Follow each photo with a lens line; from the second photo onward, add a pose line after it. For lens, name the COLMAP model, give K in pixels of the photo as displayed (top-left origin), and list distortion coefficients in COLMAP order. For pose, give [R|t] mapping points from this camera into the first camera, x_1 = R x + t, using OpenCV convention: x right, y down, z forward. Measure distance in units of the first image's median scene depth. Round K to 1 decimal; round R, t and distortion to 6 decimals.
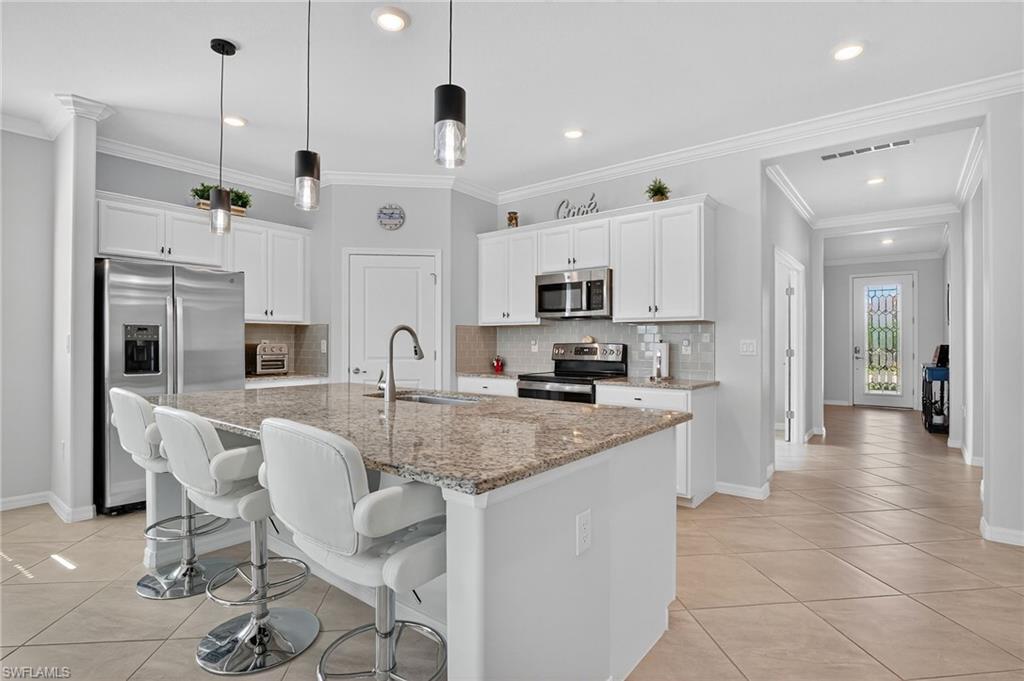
lens RADIAL K [[497.7, 0, 512.0], [0, 497.7, 340.5], [0, 0, 1]] dist [0.017267, -0.027069]
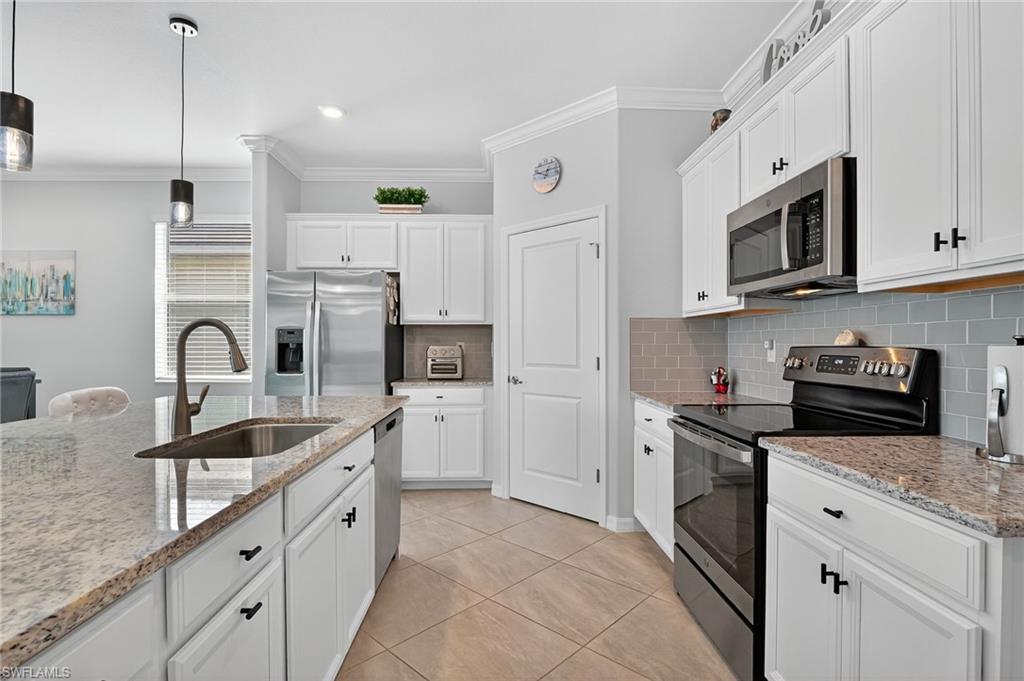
lens RADIAL K [[497.7, 0, 512.0], [0, 497.7, 340.5], [0, 0, 1]] dist [0.017267, -0.027069]
pose [[0.640016, -0.007129, -0.768329, 0.307928], [0.004273, 0.999975, -0.005719, 0.001971], [0.768350, 0.000378, 0.640030, 0.511541]]
